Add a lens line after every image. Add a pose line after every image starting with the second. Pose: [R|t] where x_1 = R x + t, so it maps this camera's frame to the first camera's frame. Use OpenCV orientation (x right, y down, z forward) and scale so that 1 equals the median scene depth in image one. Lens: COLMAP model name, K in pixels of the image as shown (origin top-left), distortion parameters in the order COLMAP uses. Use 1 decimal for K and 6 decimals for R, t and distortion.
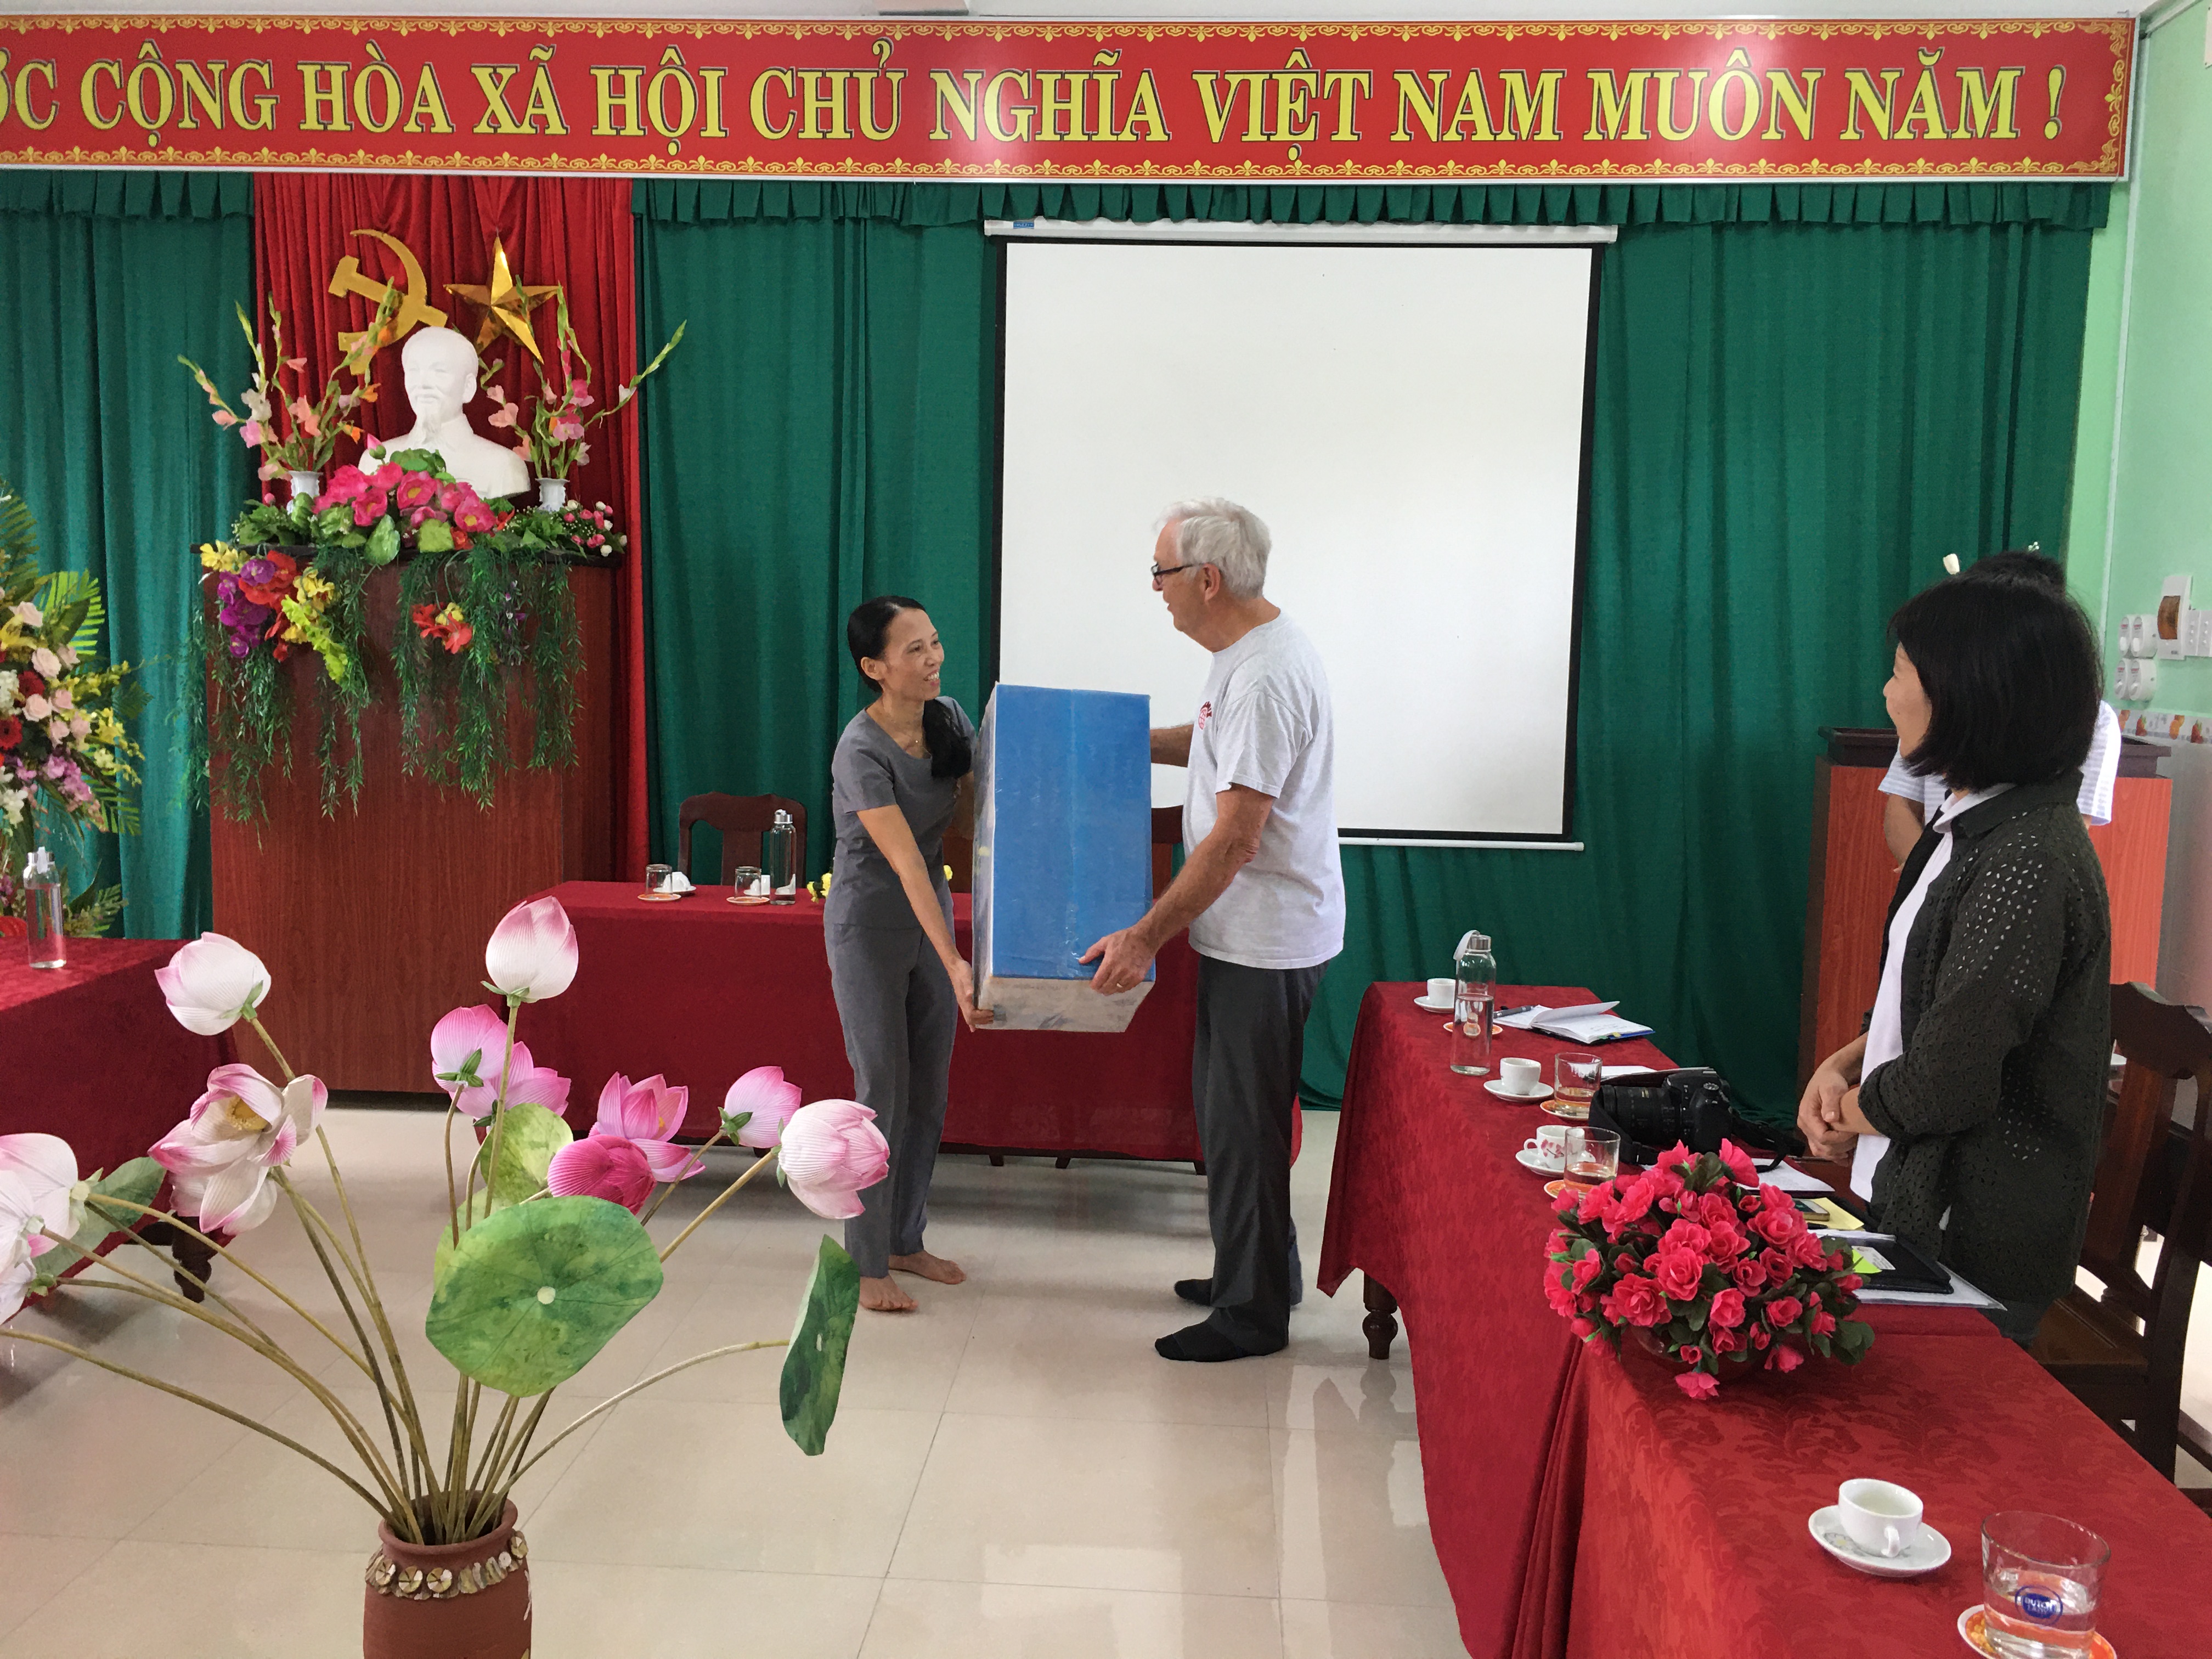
lens RADIAL K [[1861.7, 0, 1113.5], [0, 1861.7, 823.3], [0, 0, 1]] dist [0.110489, -0.110799]
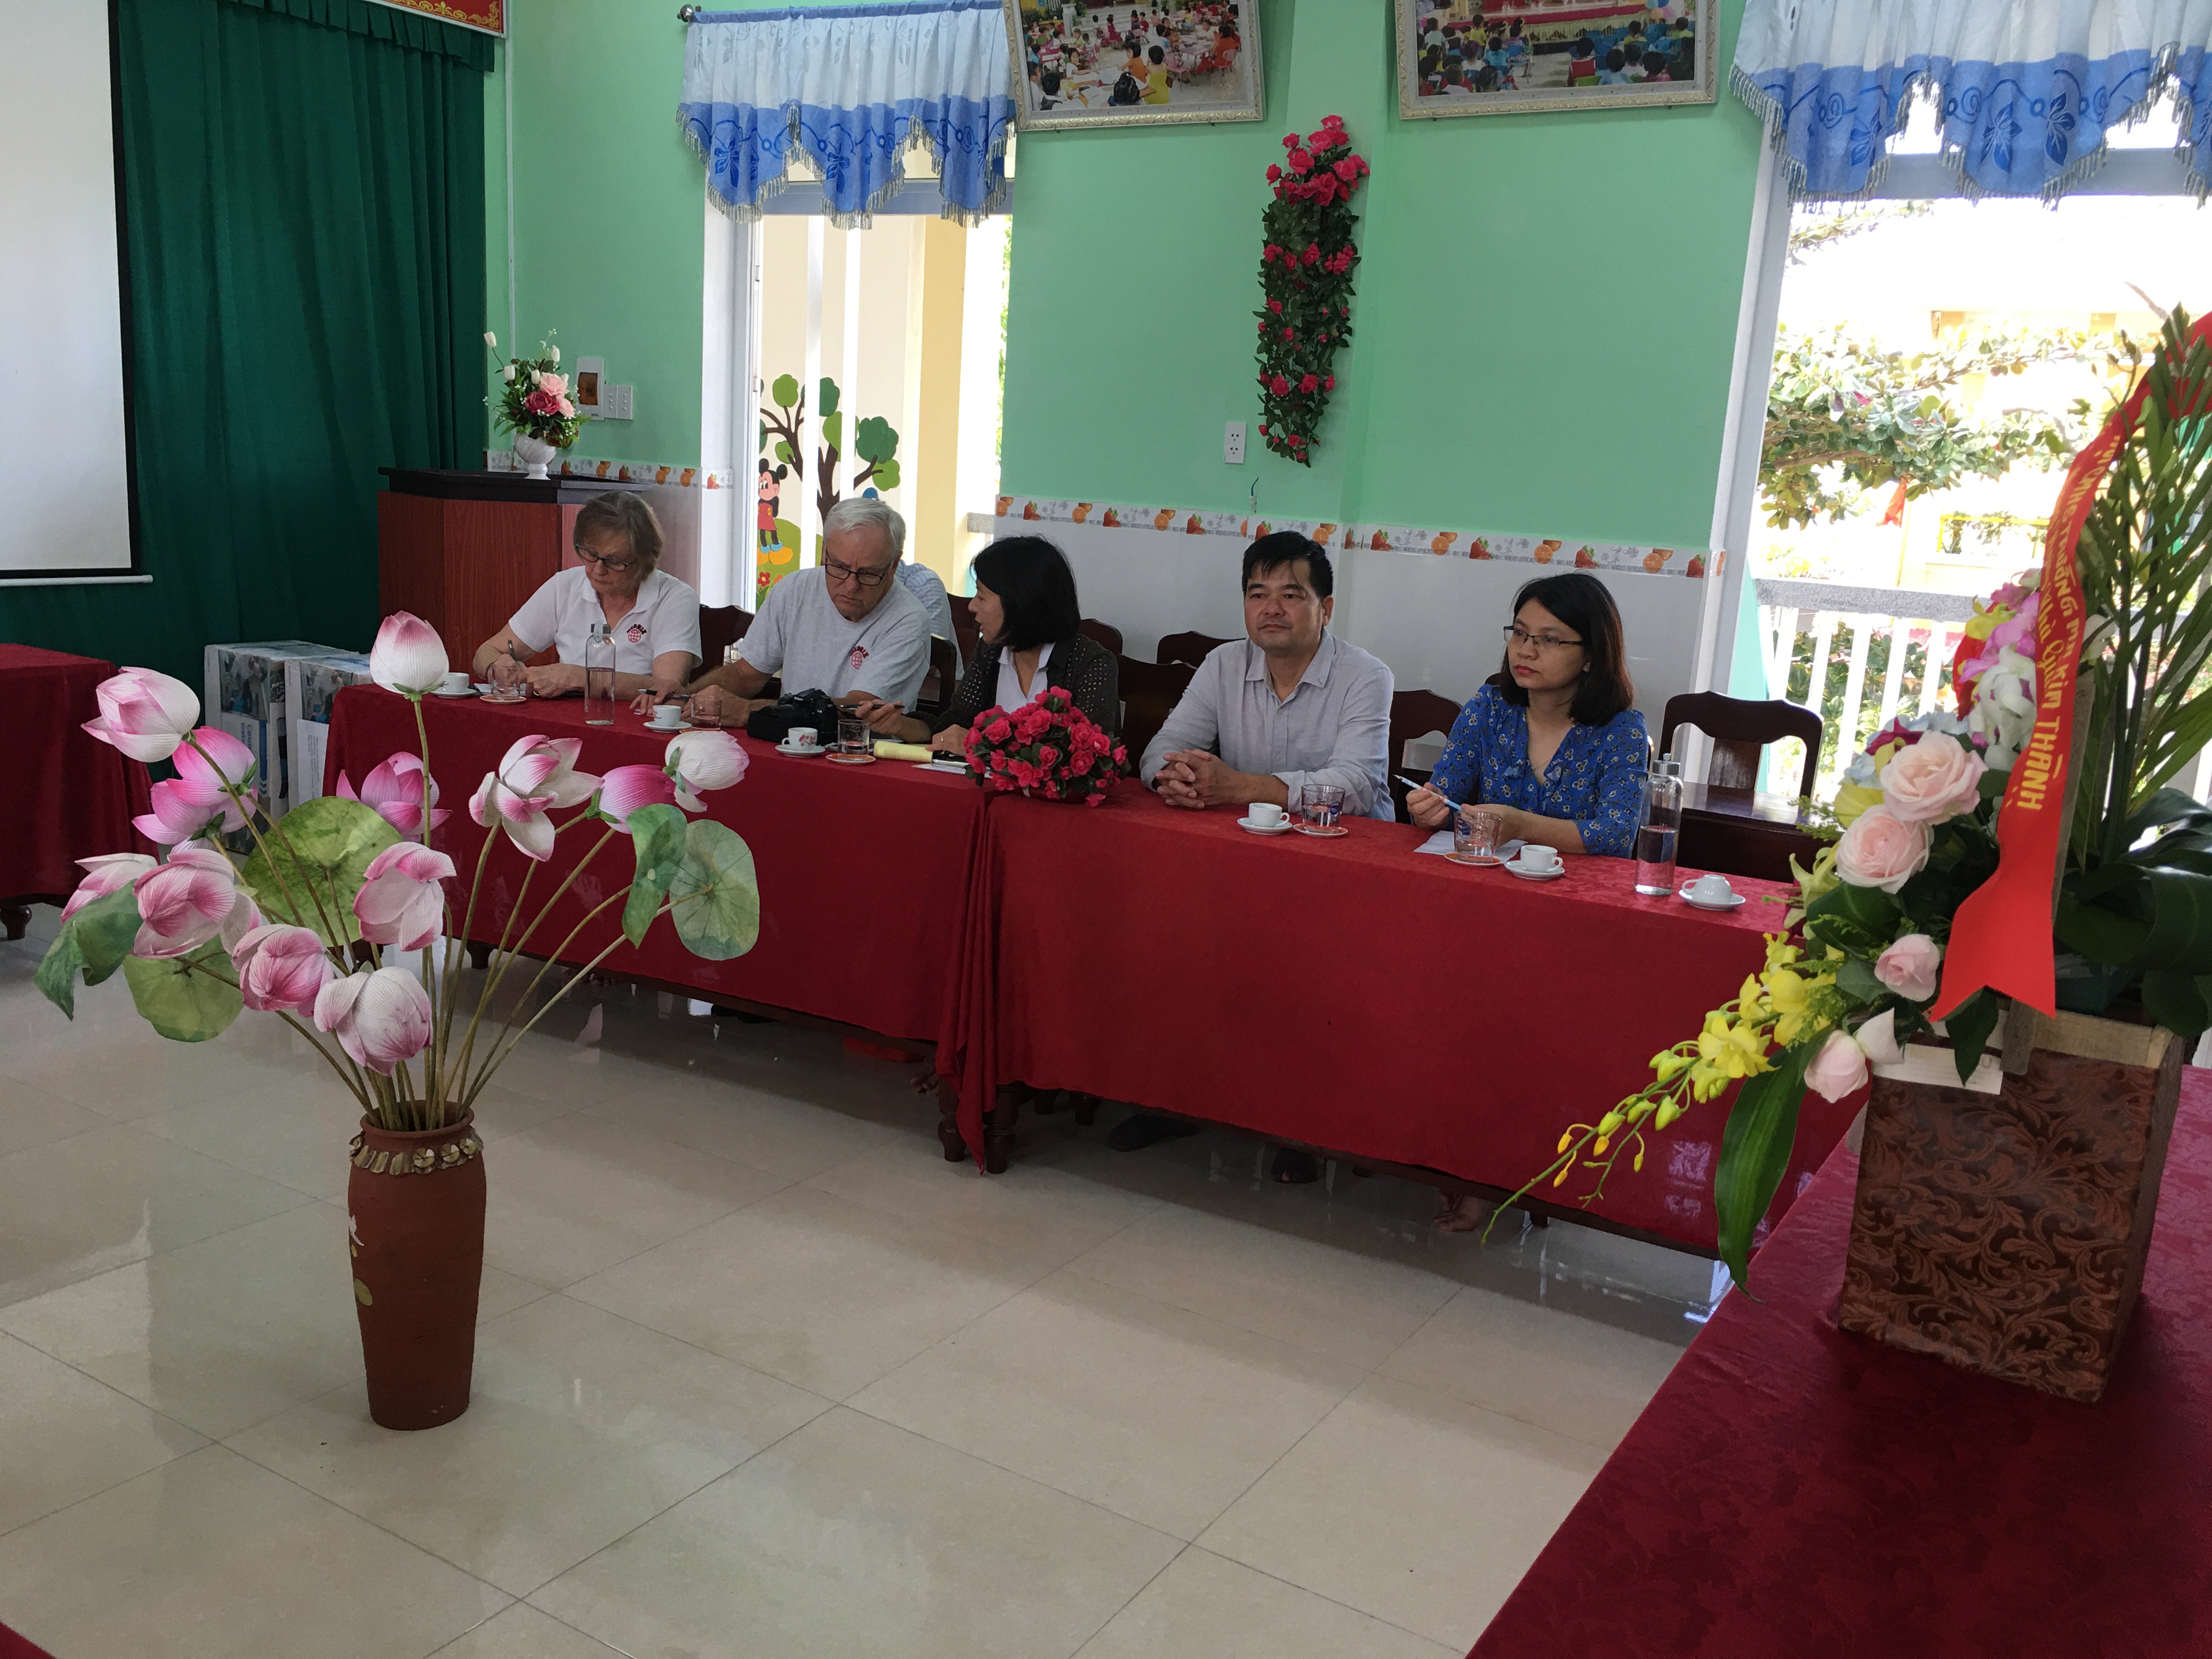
lens RADIAL K [[1861.7, 0, 1113.5], [0, 1861.7, 823.3], [0, 0, 1]] dist [0.110489, -0.110799]
pose [[0.475679, -0.164577, 0.864085, -0.472583], [0.043283, 0.985530, 0.163881, -0.004434], [-0.878553, -0.040554, 0.475920, 0.000900]]
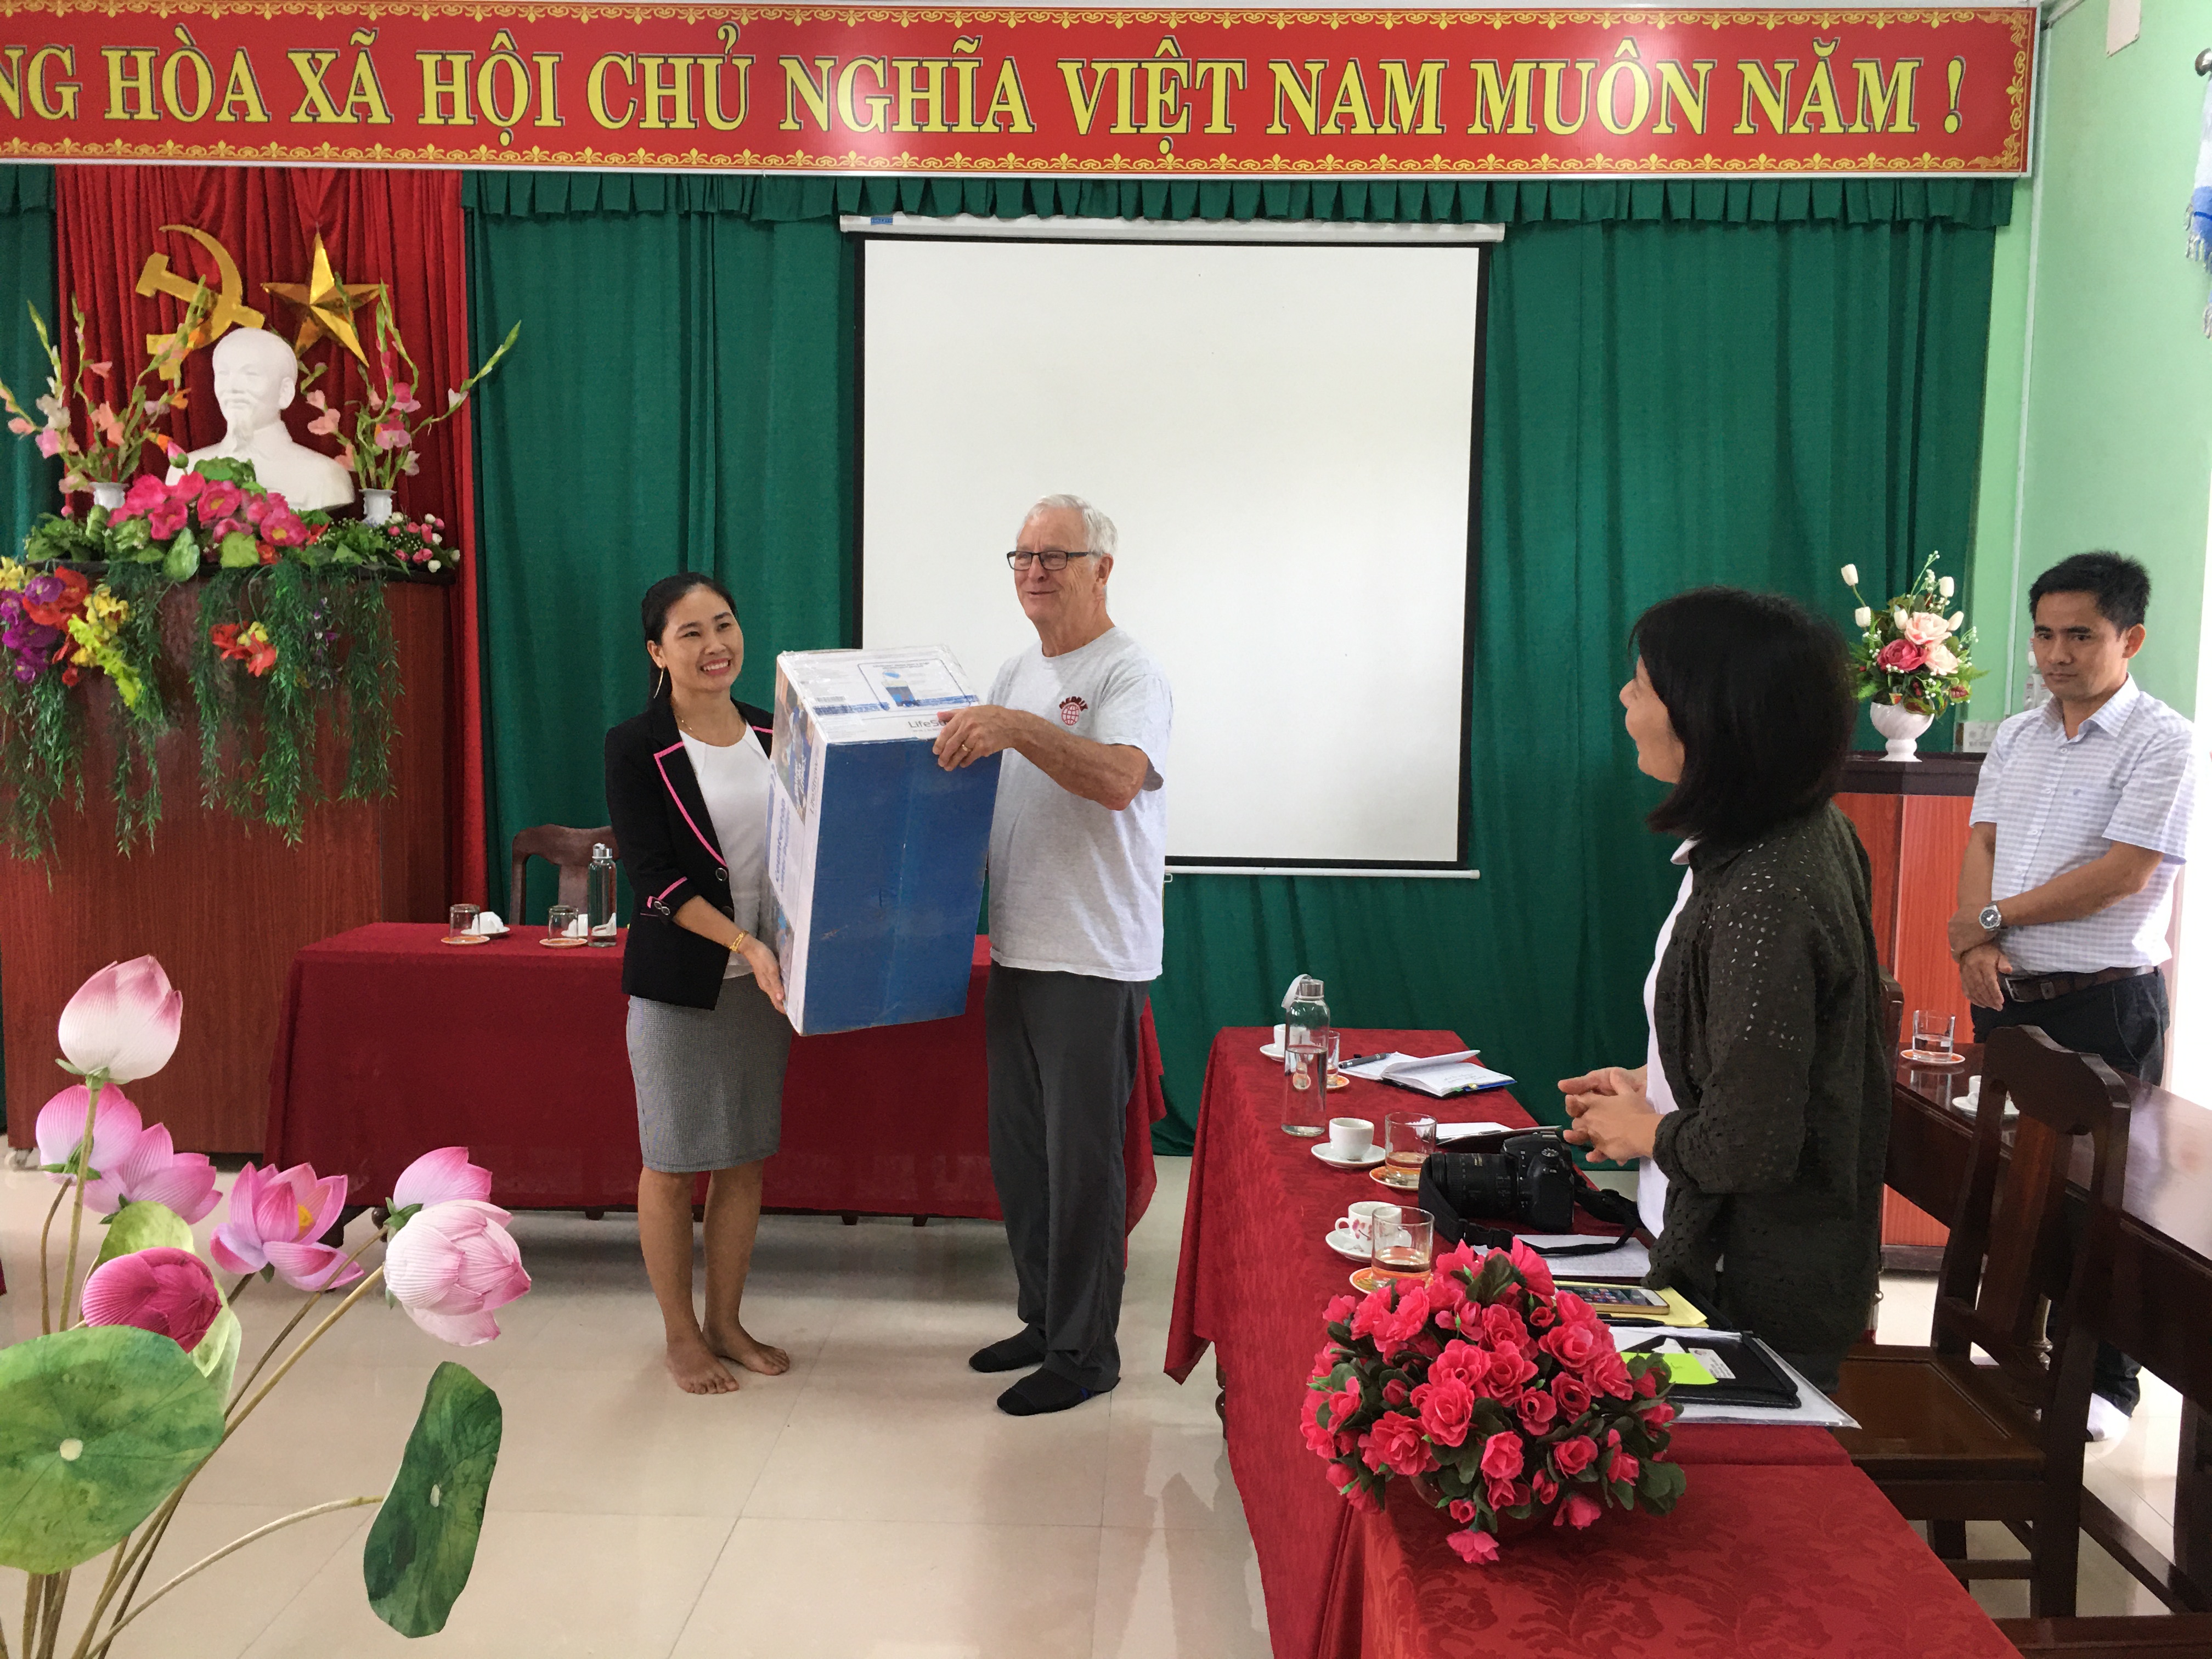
lens RADIAL K [[1861.7, 0, 1113.5], [0, 1861.7, 823.3], [0, 0, 1]] dist [0.110489, -0.110799]
pose [[0.999646, -0.007496, 0.025517, 0.043173], [0.007852, 0.999873, -0.013879, -0.001914], [-0.025410, 0.014075, 0.999578, 0.058241]]
